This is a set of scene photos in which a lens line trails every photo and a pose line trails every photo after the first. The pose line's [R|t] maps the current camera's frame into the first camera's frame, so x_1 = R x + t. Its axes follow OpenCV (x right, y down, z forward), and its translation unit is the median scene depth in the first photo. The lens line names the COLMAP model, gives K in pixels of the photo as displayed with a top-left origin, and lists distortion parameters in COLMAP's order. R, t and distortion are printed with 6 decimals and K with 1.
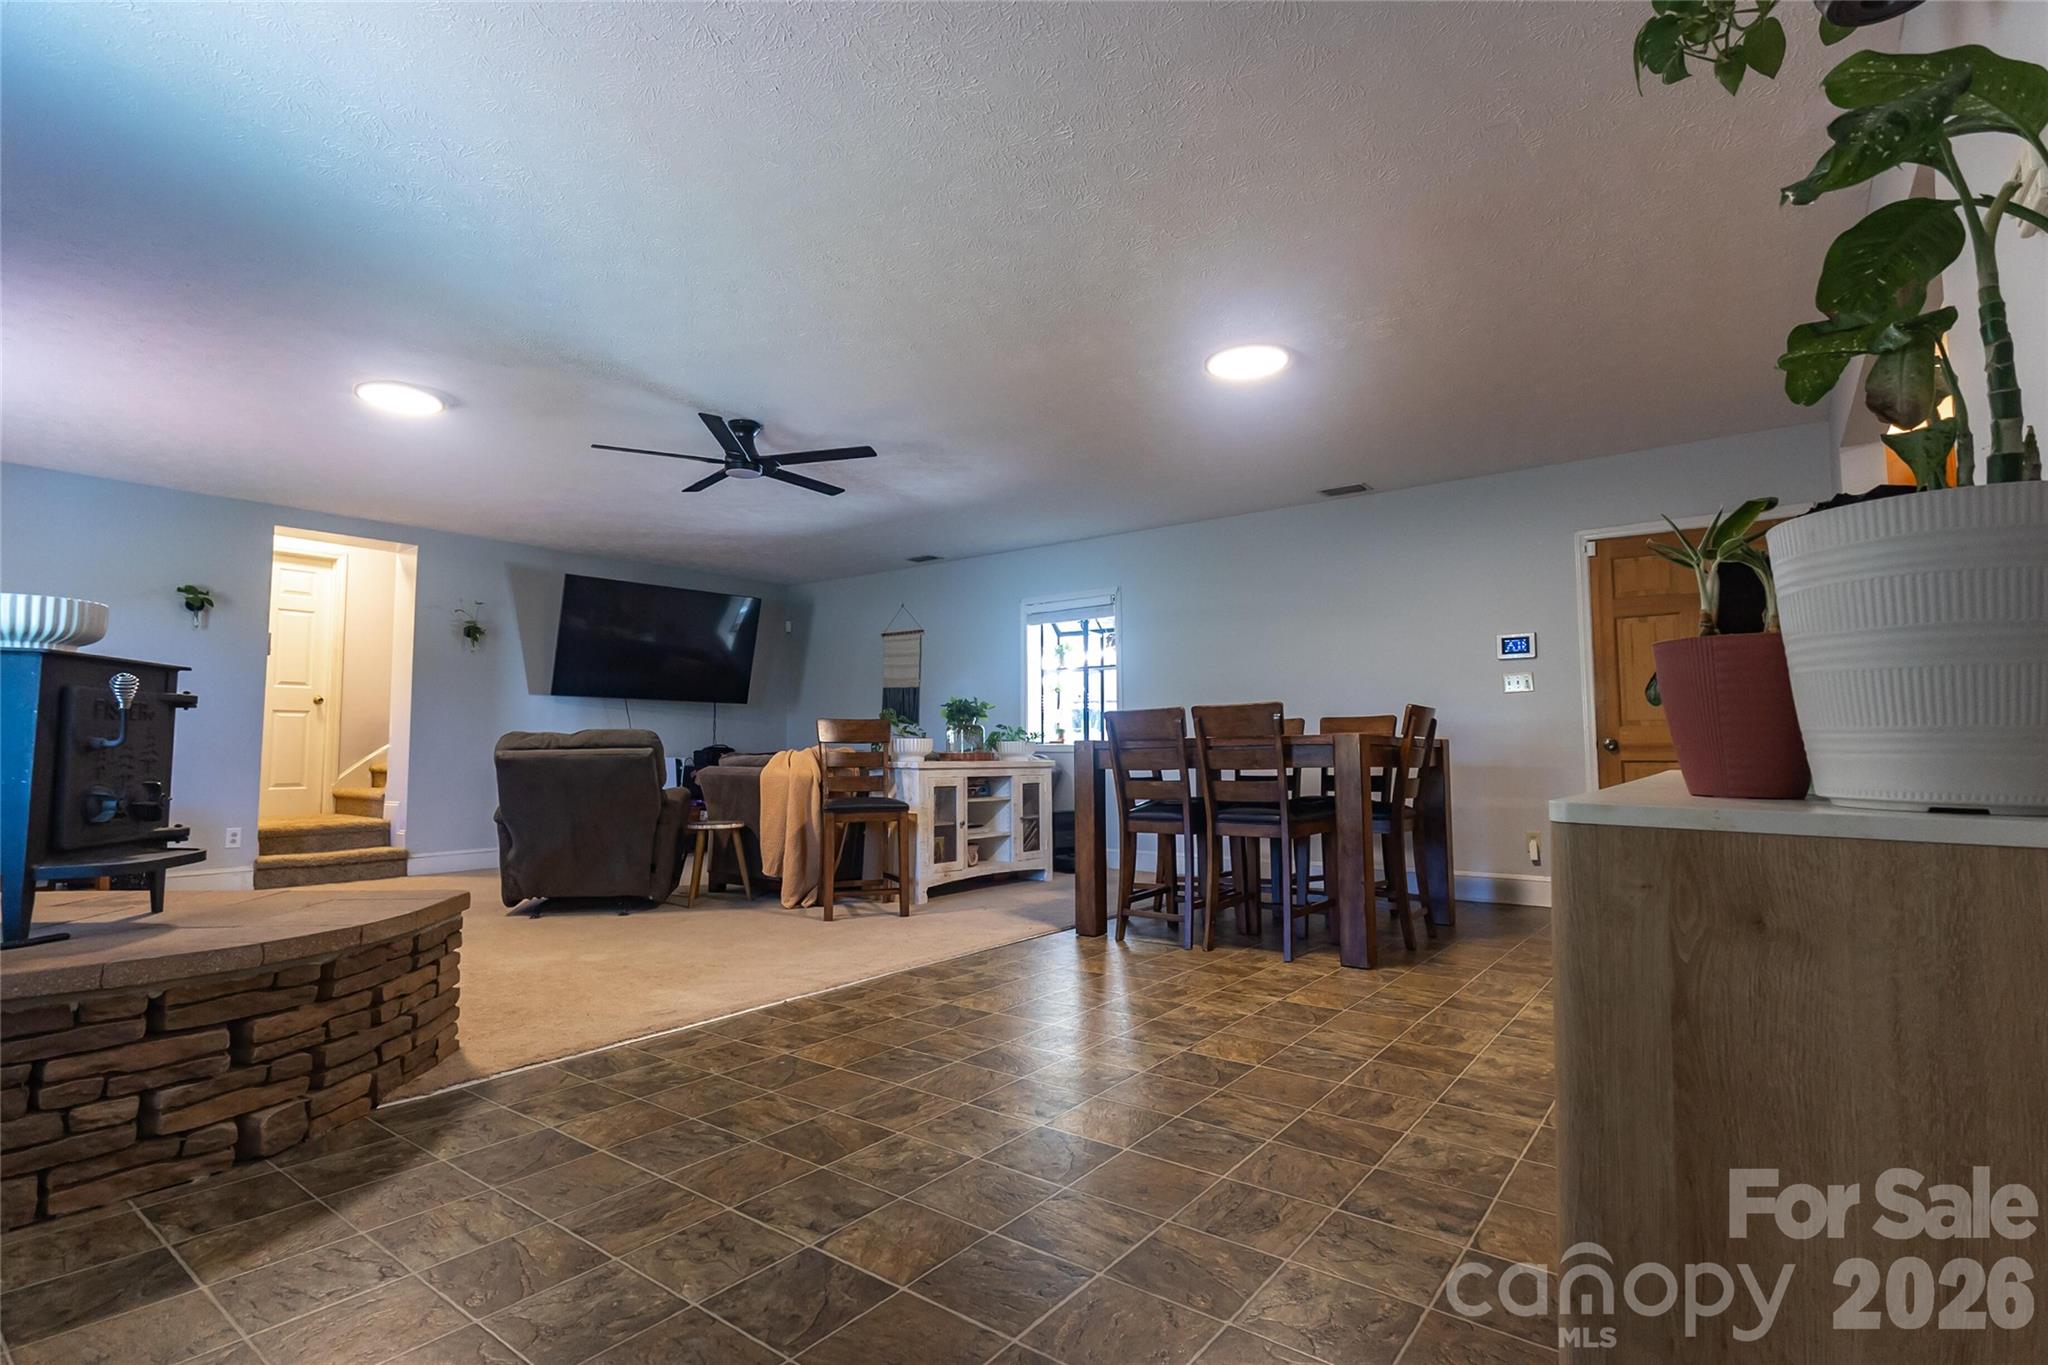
lens RADIAL K [[973.3, 0, 1012.1], [0, 973.3, 681.0], [0, 0, 1]] dist [-0.000115, -0.001190]
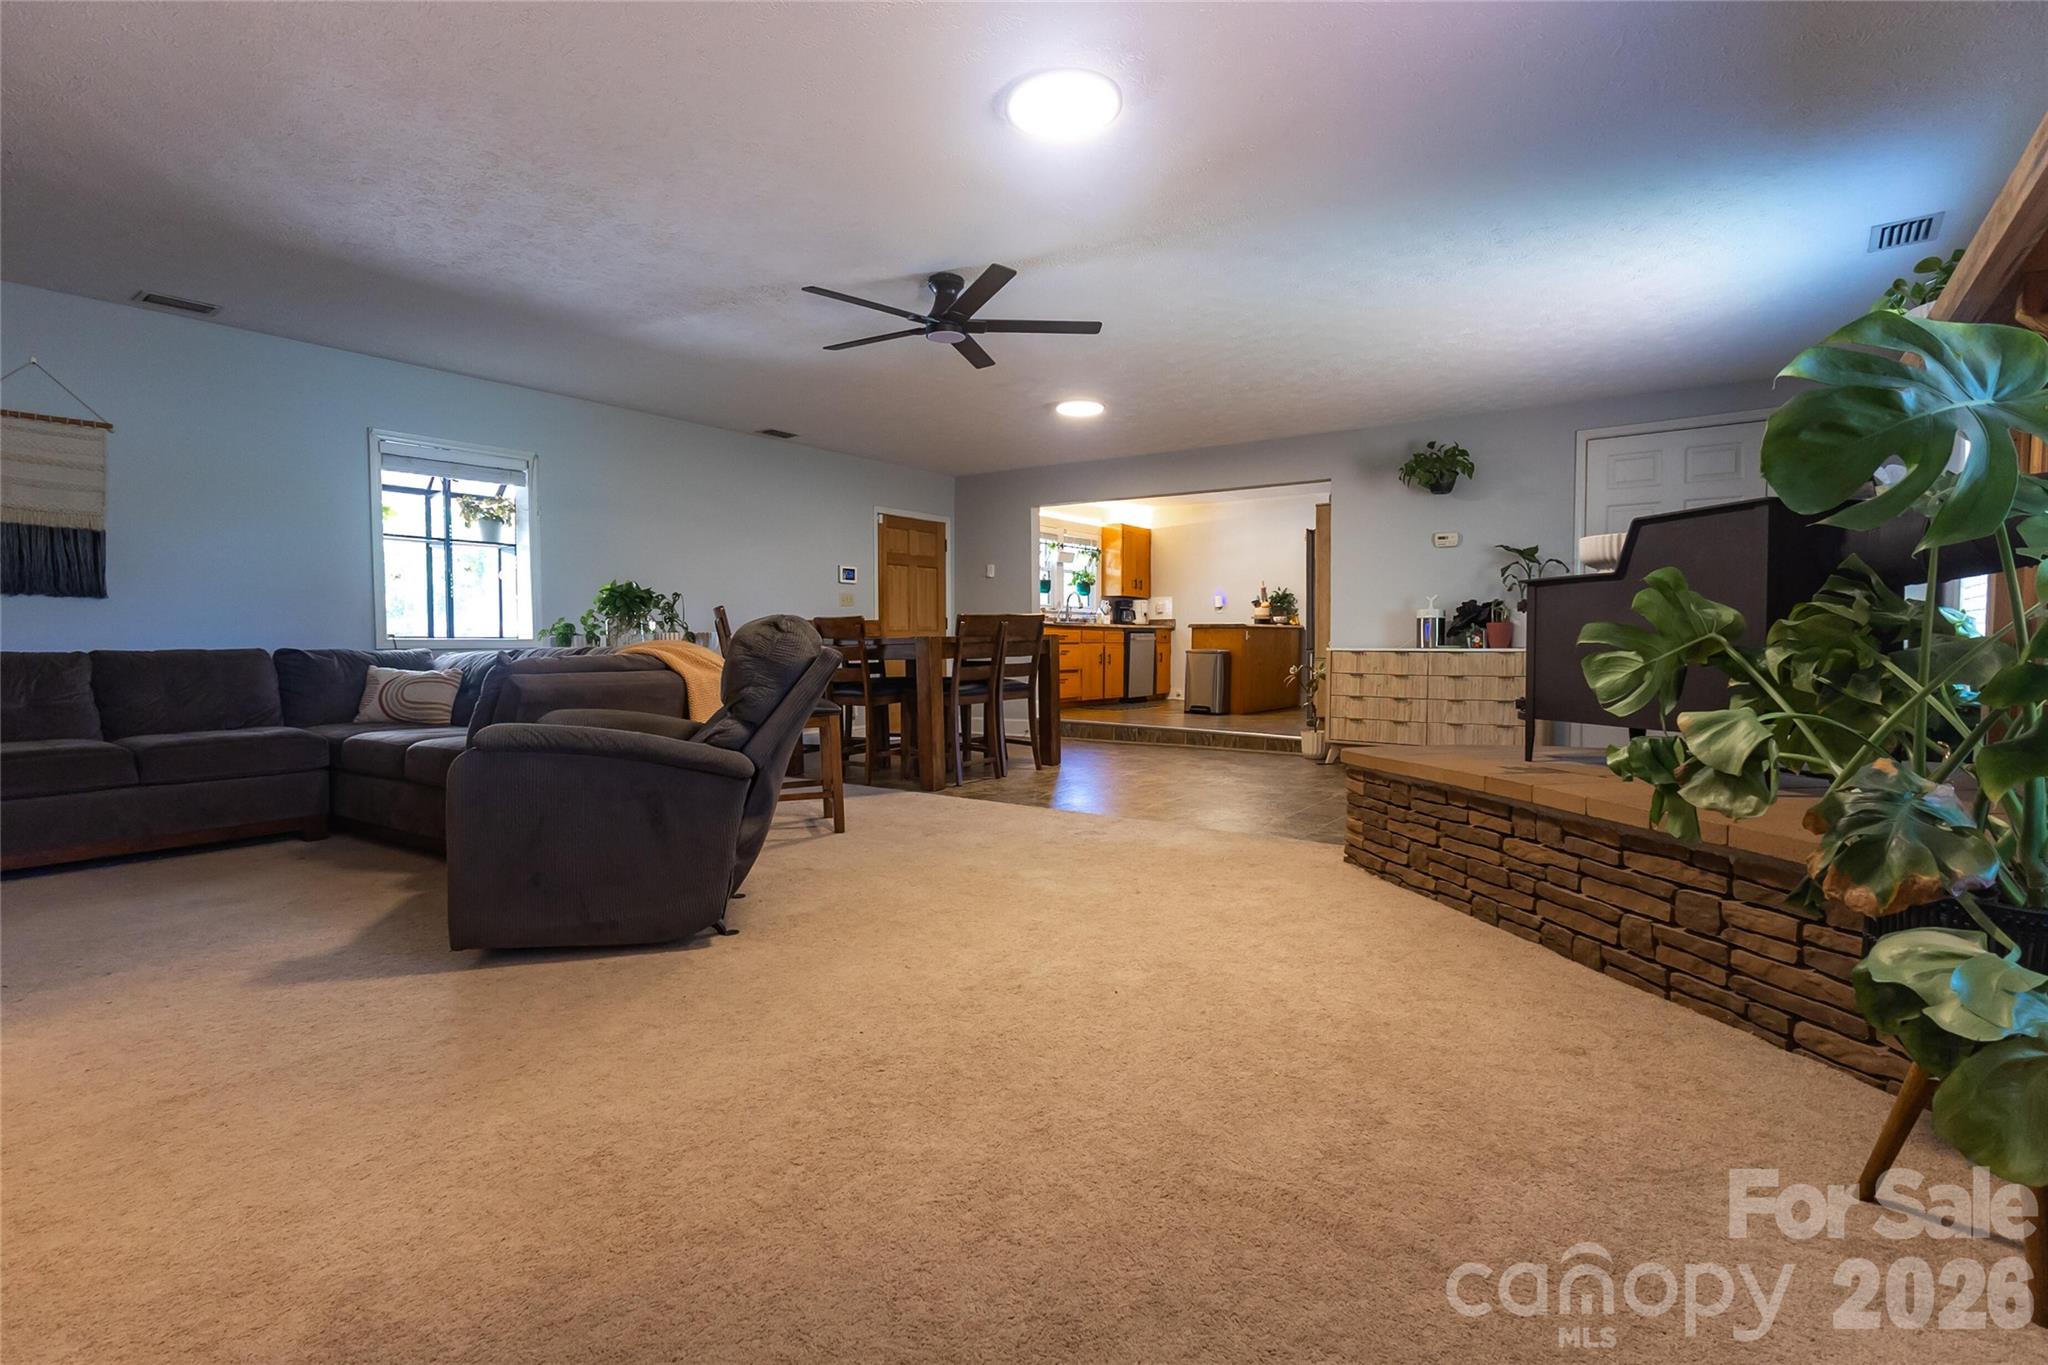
lens RADIAL K [[956.4, 0, 1017.6], [0, 956.4, 679.9], [0, 0, 1]] dist [-0.001317, 0.000195]
pose [[-0.020191, -0.039928, 0.998999, -2.195190], [-0.064149, 0.997195, 0.038560, 0.119882], [-0.997736, -0.063306, -0.022696, 1.749284]]
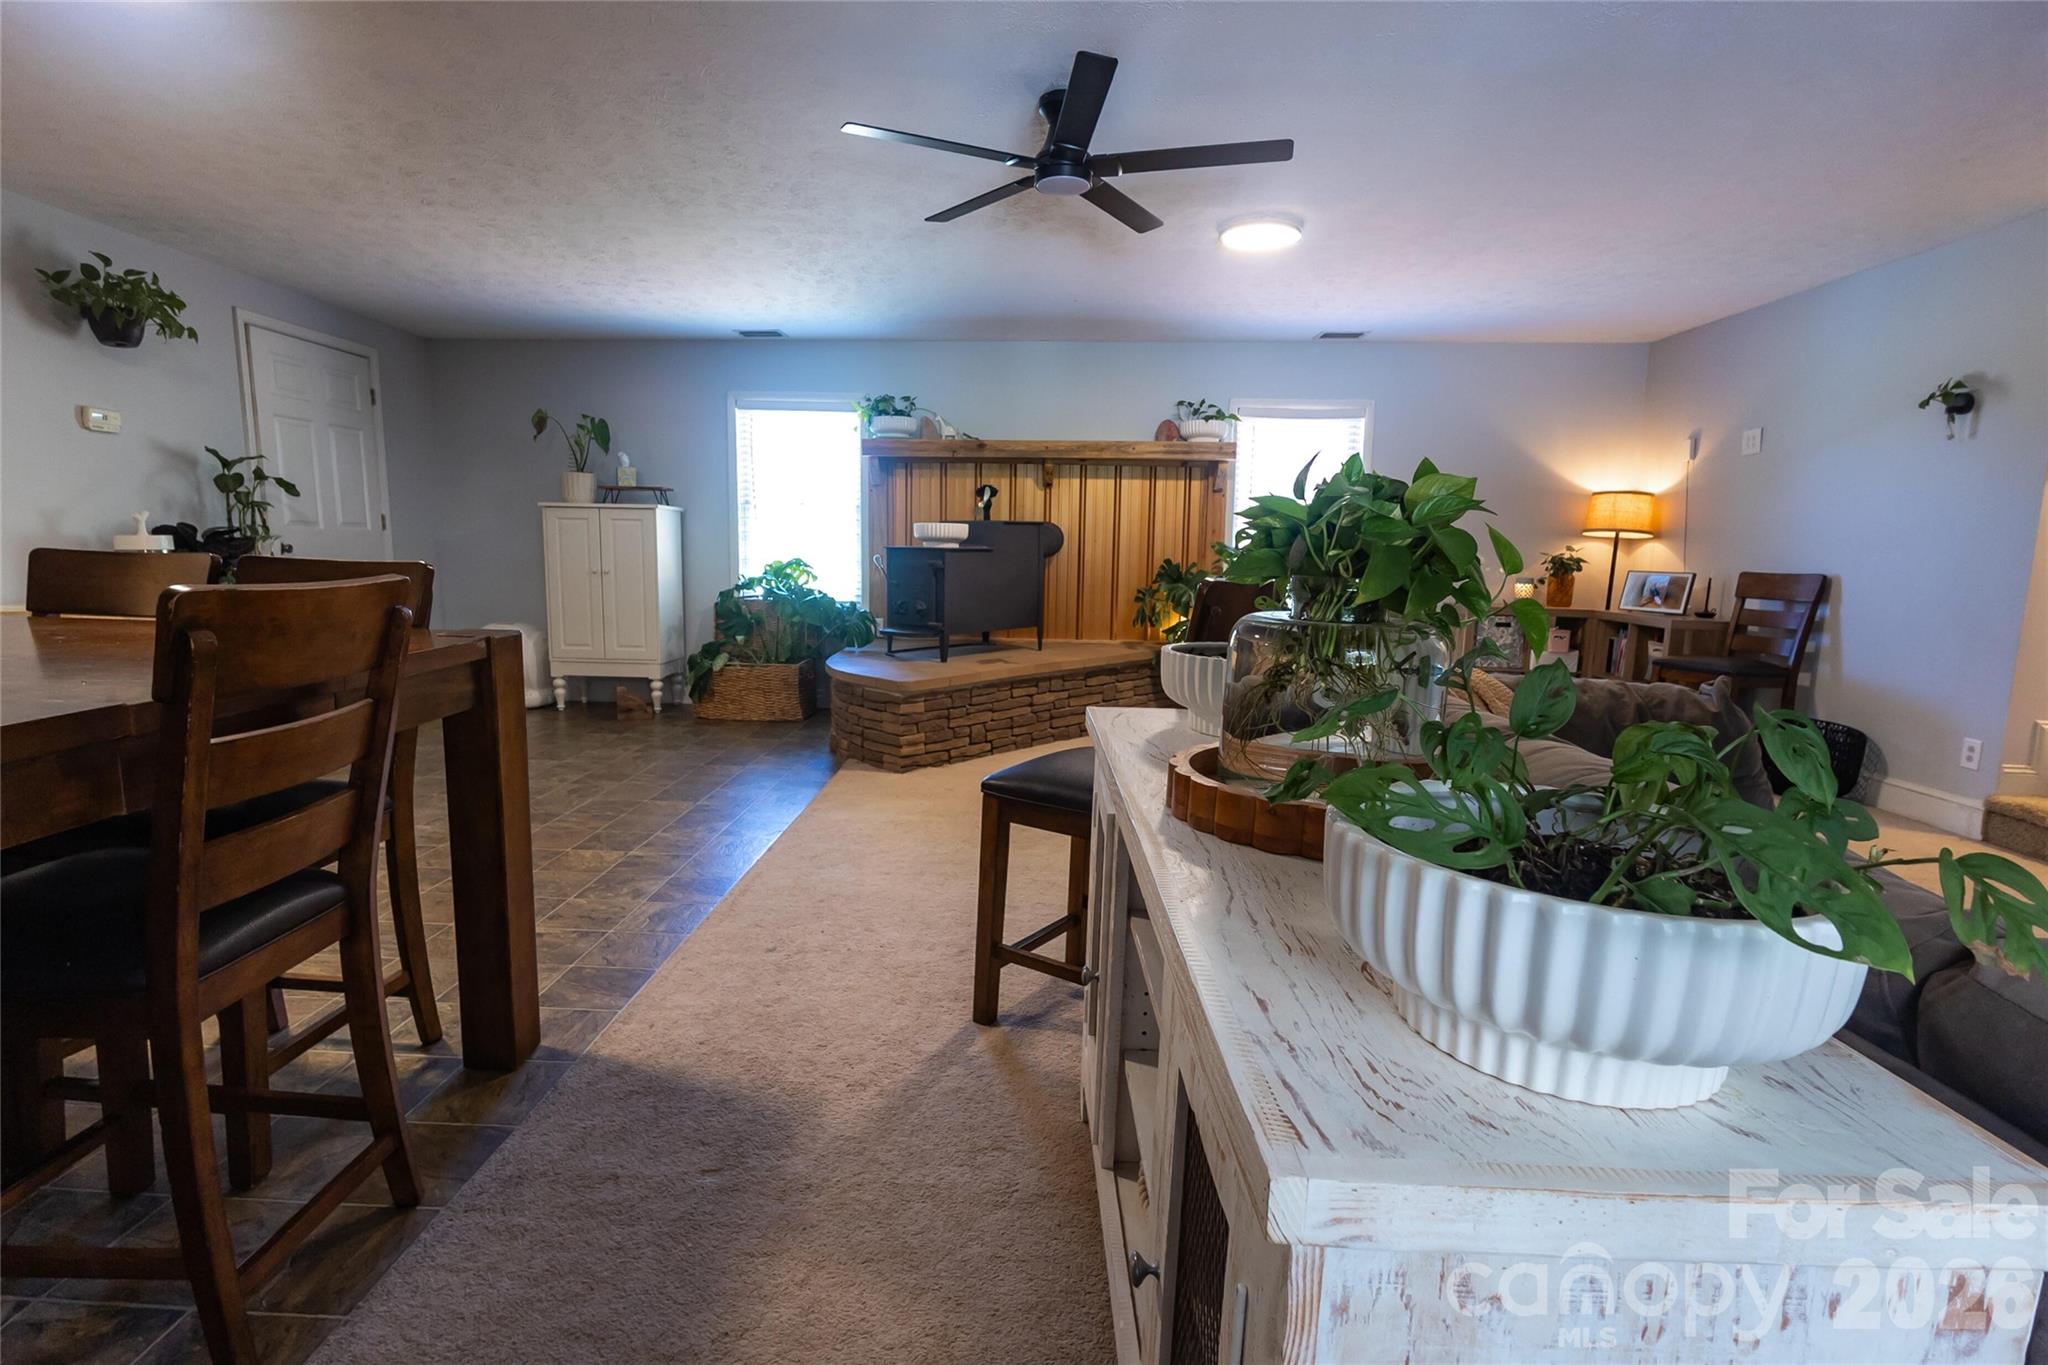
lens RADIAL K [[973.3, 0, 1012.1], [0, 973.3, 681.0], [0, 0, 1]] dist [-0.000115, -0.001190]
pose [[-0.808102, 0.068908, -0.584998, 0.270400], [0.024288, 0.996187, 0.083792, 0.101225], [0.588541, 0.053504, -0.806695, 2.840743]]
